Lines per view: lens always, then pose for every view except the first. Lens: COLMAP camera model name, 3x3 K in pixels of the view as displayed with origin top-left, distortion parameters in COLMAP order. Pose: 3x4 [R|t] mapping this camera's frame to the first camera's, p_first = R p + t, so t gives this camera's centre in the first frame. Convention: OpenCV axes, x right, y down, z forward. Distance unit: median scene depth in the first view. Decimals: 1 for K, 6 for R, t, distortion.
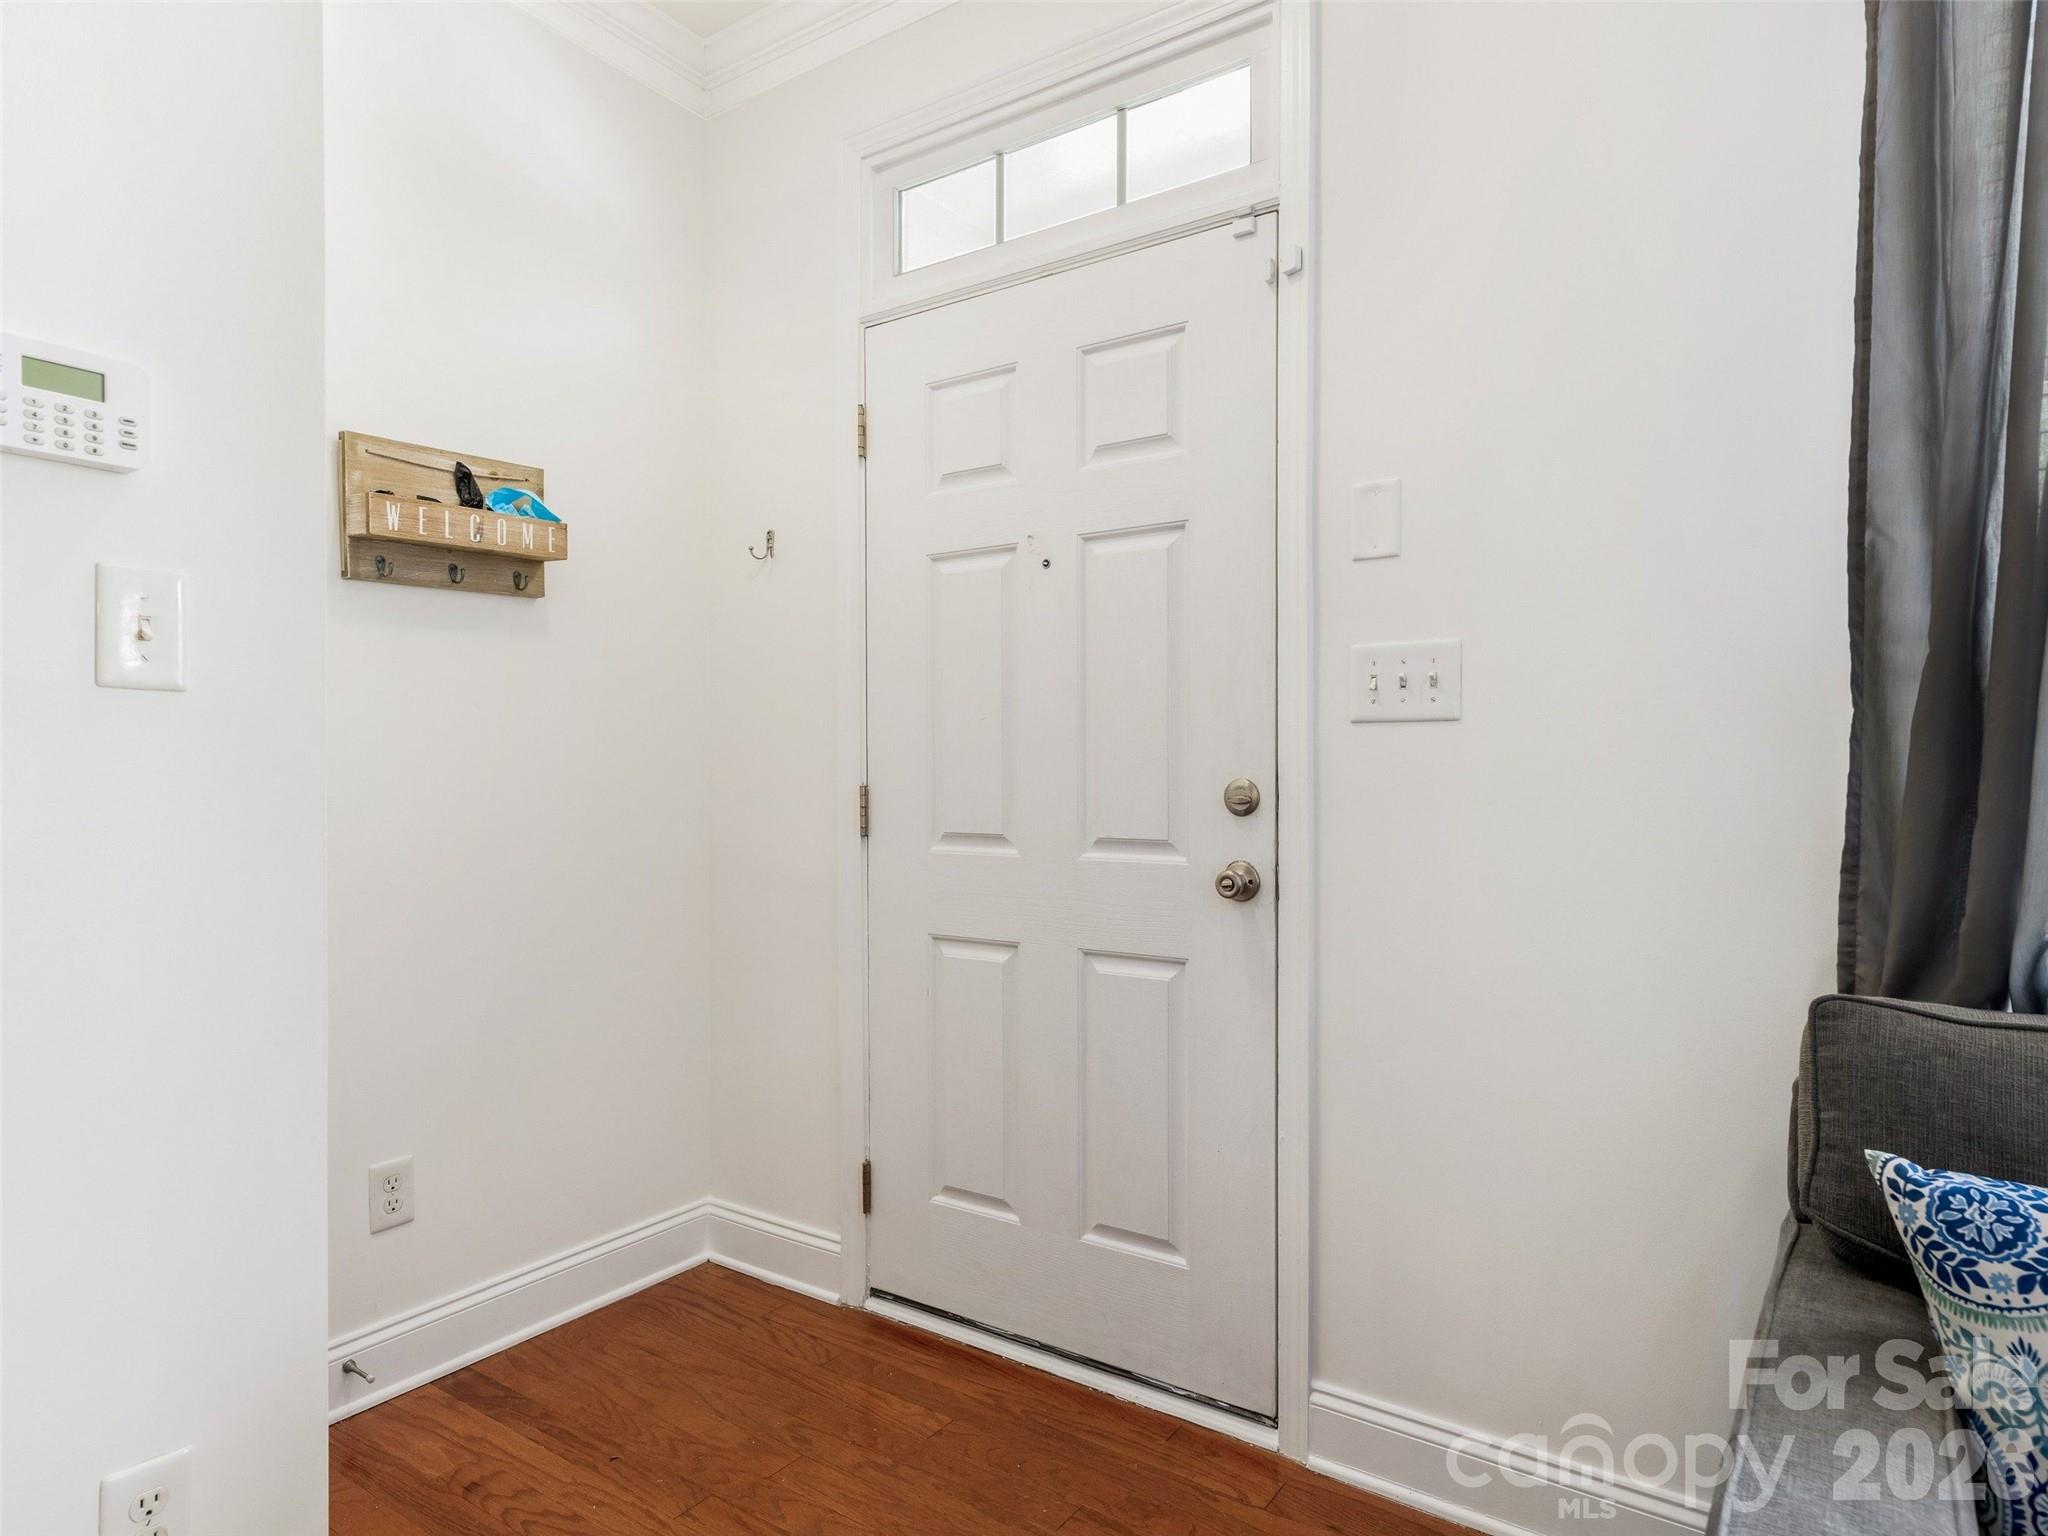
lens RADIAL K [[1255.1, 0, 1021.4], [0, 1255.1, 777.2], [0, 0, 1]] dist [-0.001830, -0.000259]
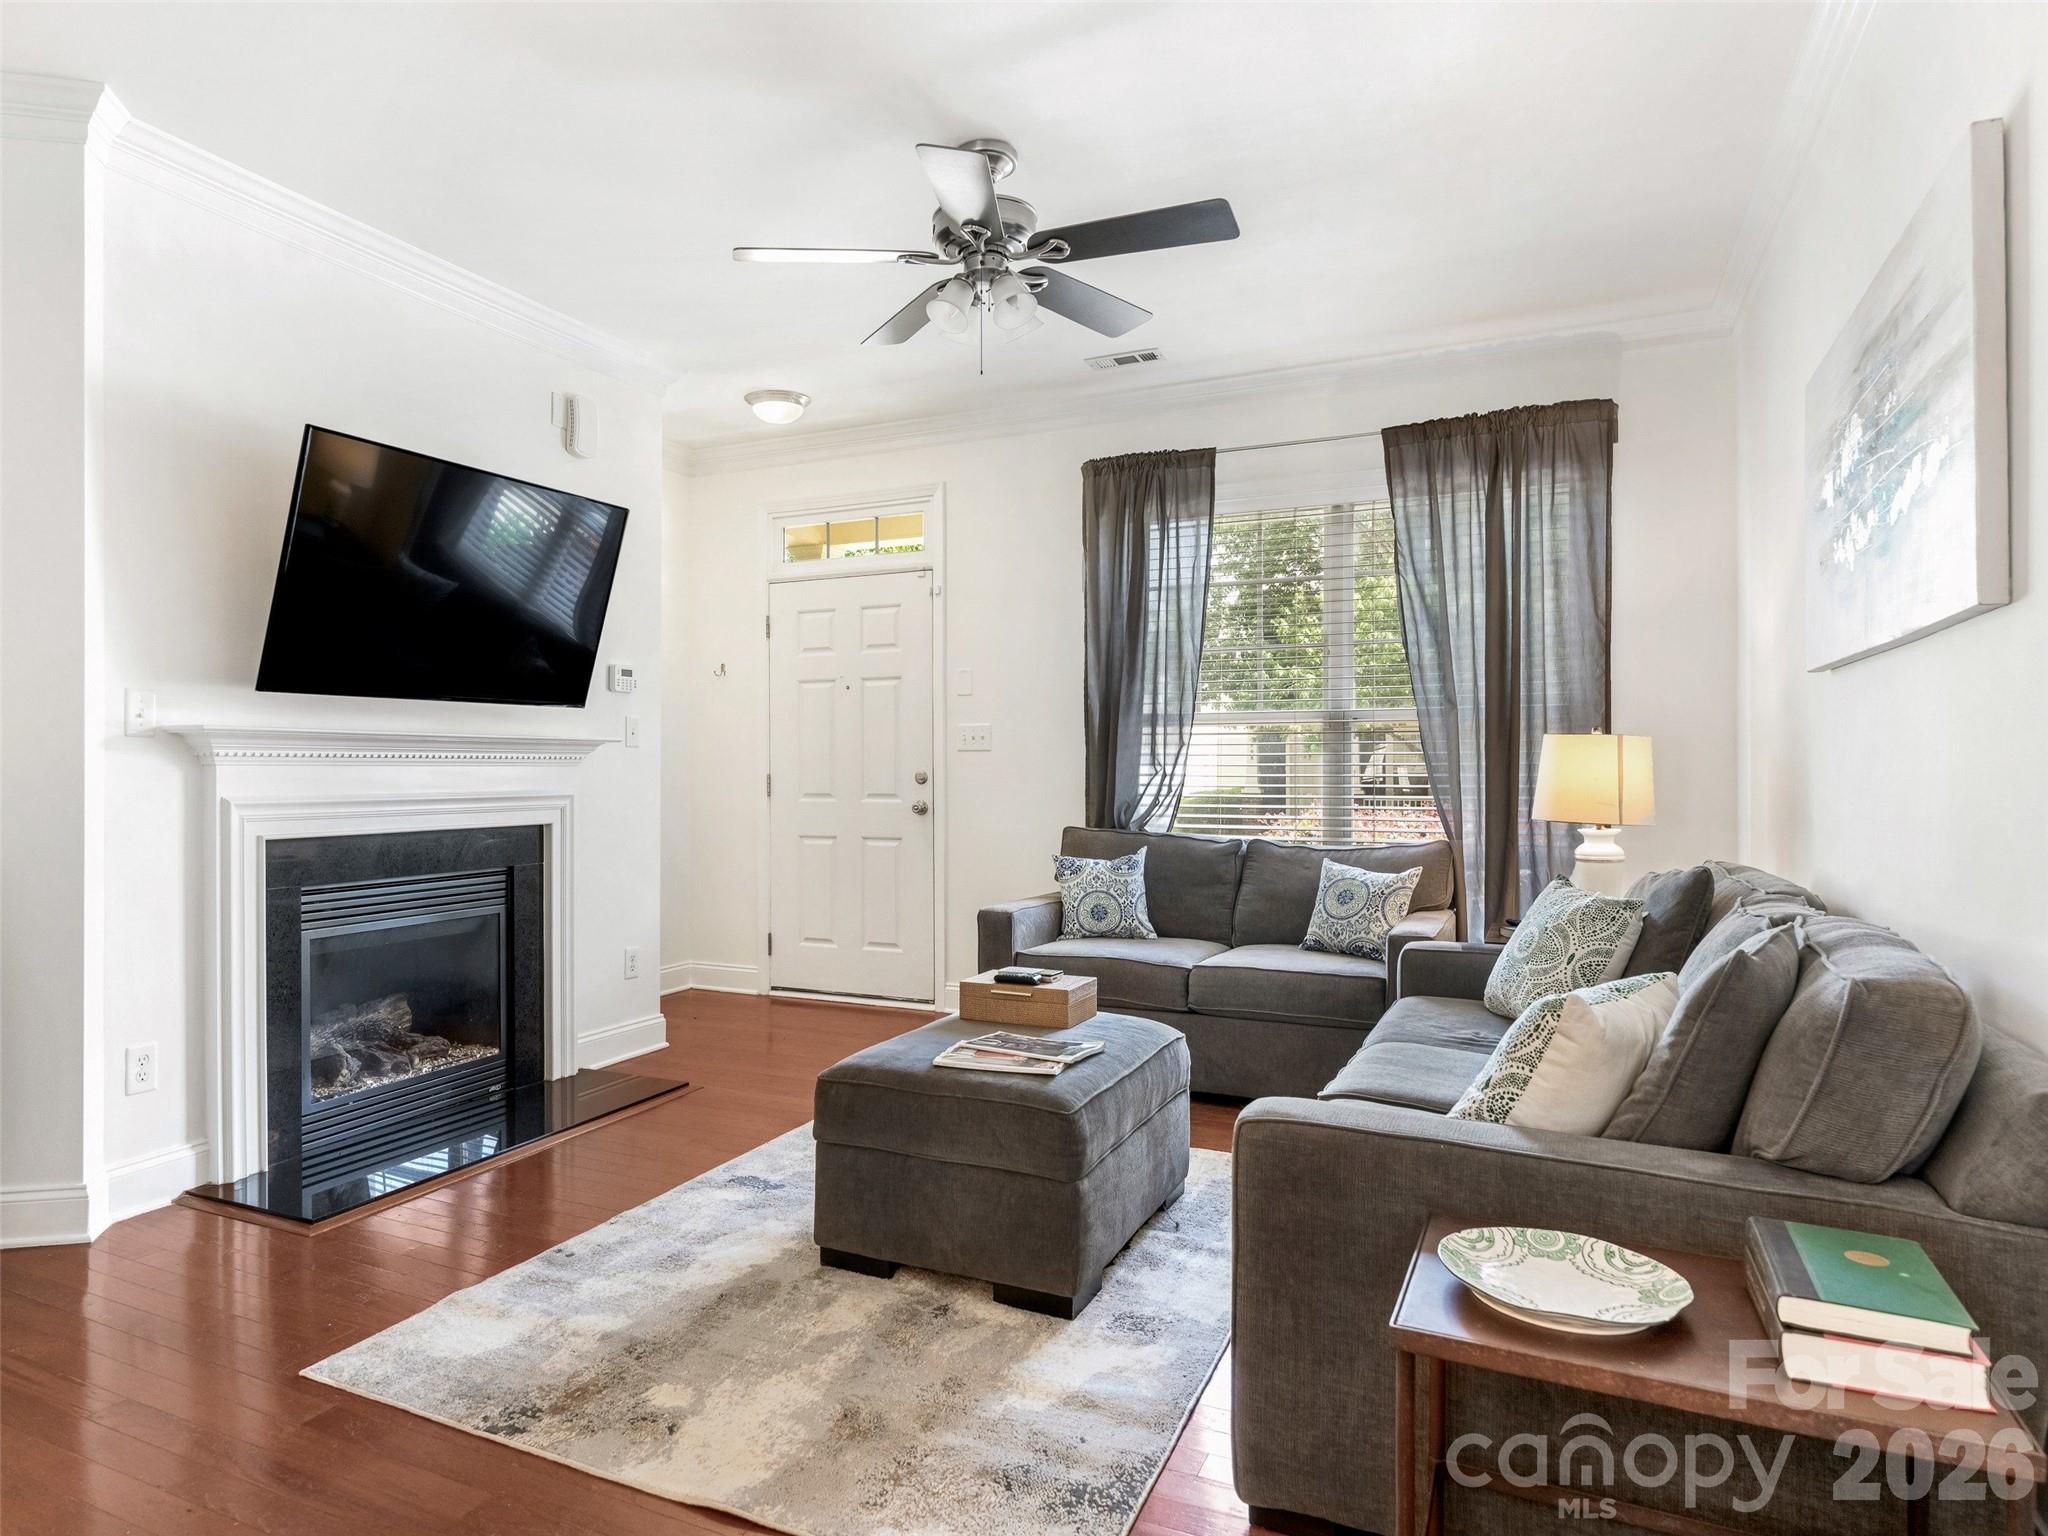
lens RADIAL K [[1157.5, 0, 1020.3], [0, 1157.5, 772.8], [0, 0, 1]] dist [-0.001256, -0.000010]
pose [[0.978181, -0.002348, 0.207743, -0.140426], [0.003070, 0.999990, -0.003156, 0.014422], [-0.207734, 0.003725, 0.978178, -1.534323]]
